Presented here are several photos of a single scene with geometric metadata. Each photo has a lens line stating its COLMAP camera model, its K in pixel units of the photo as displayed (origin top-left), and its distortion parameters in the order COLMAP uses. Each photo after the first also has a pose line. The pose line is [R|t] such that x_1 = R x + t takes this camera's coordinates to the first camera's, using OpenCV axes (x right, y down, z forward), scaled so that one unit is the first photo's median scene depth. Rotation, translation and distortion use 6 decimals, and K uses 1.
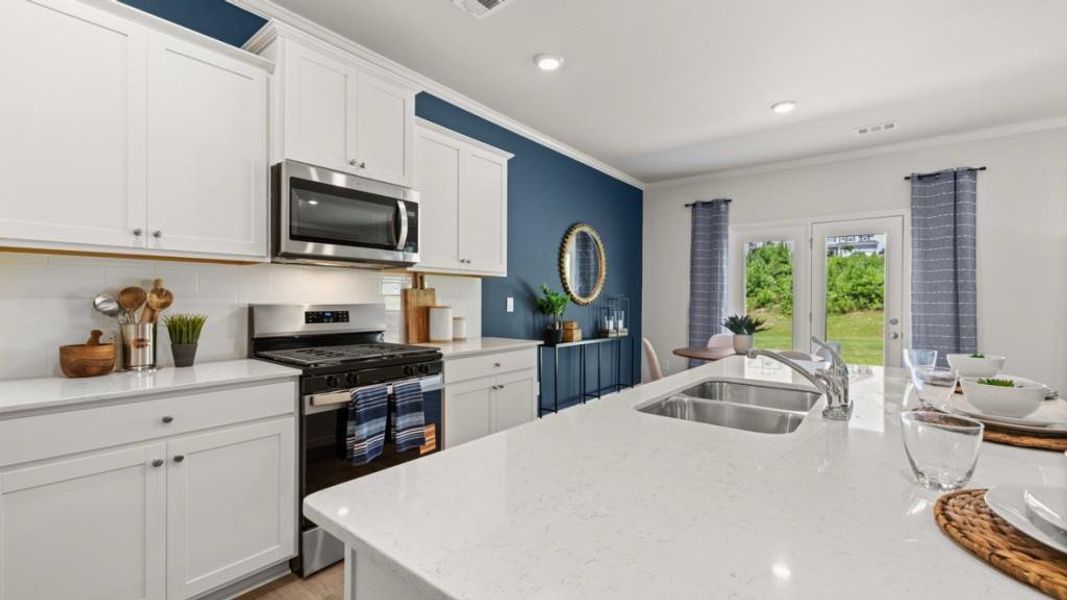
lens RADIAL K [[446.6, 0, 529.6], [0, 446.6, 300.5], [0, 0, 1]] dist [-0.000564, -0.000436]
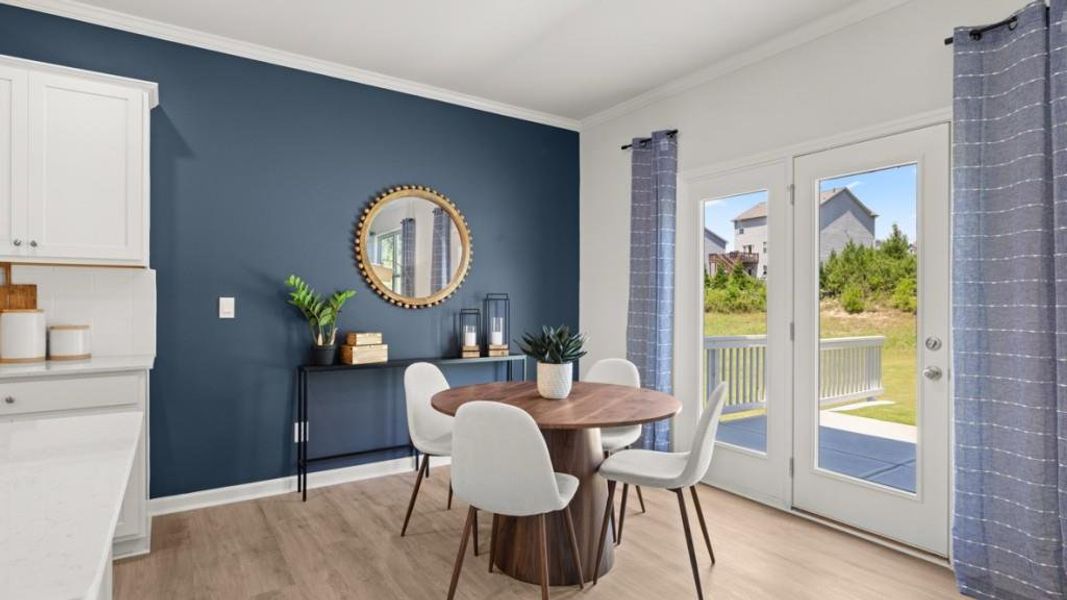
lens RADIAL K [[540.3, 0, 533.5], [0, 540.3, 300.0], [0, 0, 1]] dist [-0.002961, -0.000178]
pose [[0.953060, -0.003325, -0.302764, 0.835160], [0.001832, 0.999985, -0.005215, 0.003558], [0.302776, 0.004415, 0.953051, 0.452503]]
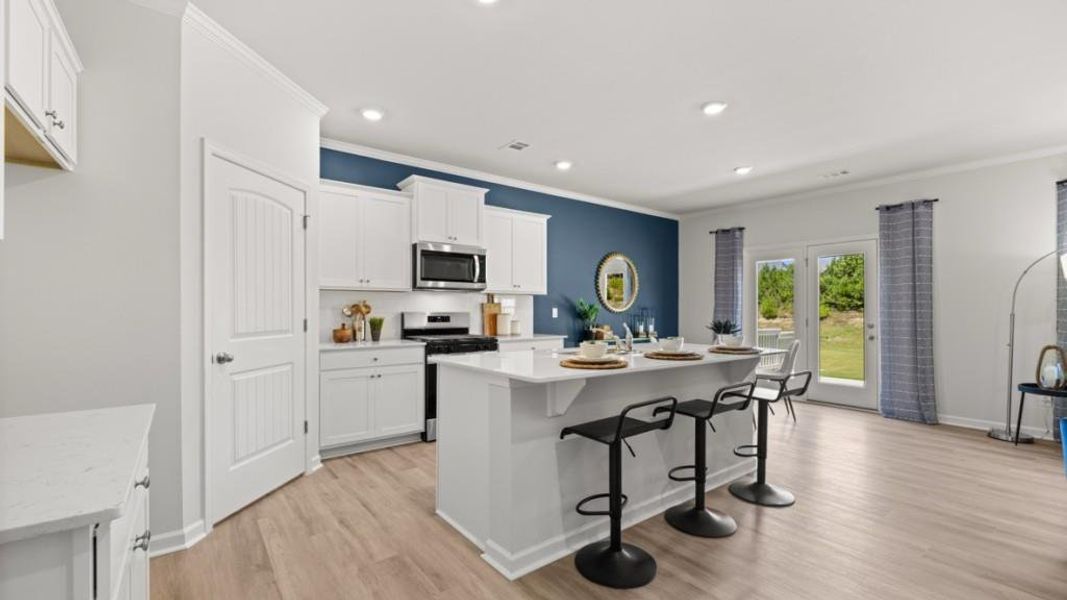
lens RADIAL K [[451.3, 0, 531.2], [0, 451.3, 308.5], [0, 0, 1]] dist [0.000062, -0.000149]
pose [[0.971299, -0.005769, -0.237794, 0.300823], [0.004178, 0.999965, -0.007194, 0.006737], [0.237827, 0.005994, 0.971289, -0.598758]]
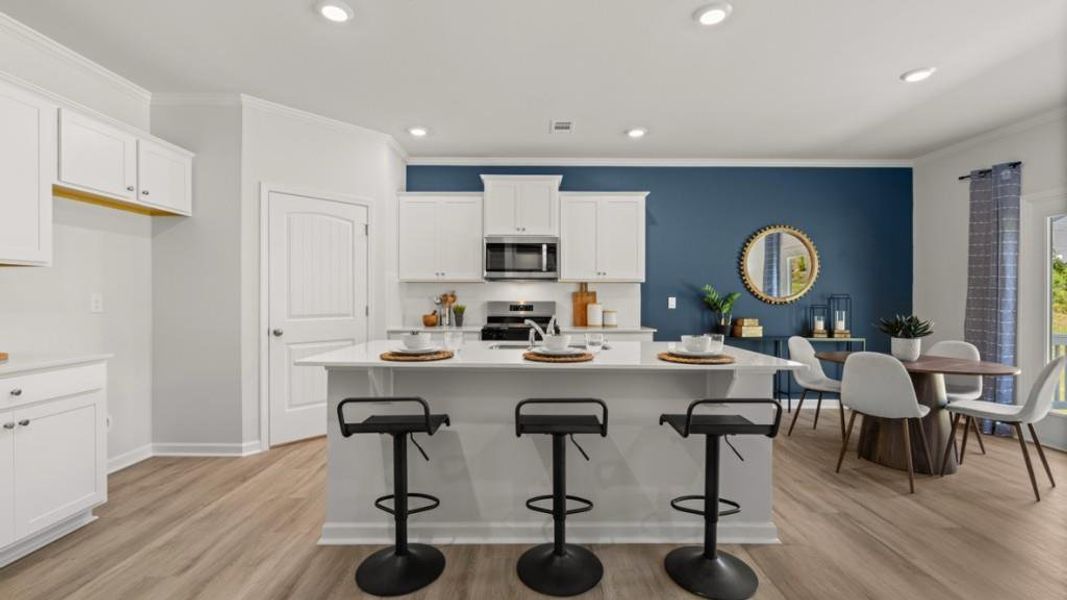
lens RADIAL K [[446.6, 0, 529.6], [0, 446.6, 300.5], [0, 0, 1]] dist [-0.000564, -0.000436]
pose [[0.626753, -0.002381, -0.779215, 0.886583], [-0.001125, 0.999992, -0.003960, 0.010059], [0.779217, 0.003358, 0.626745, -0.147235]]
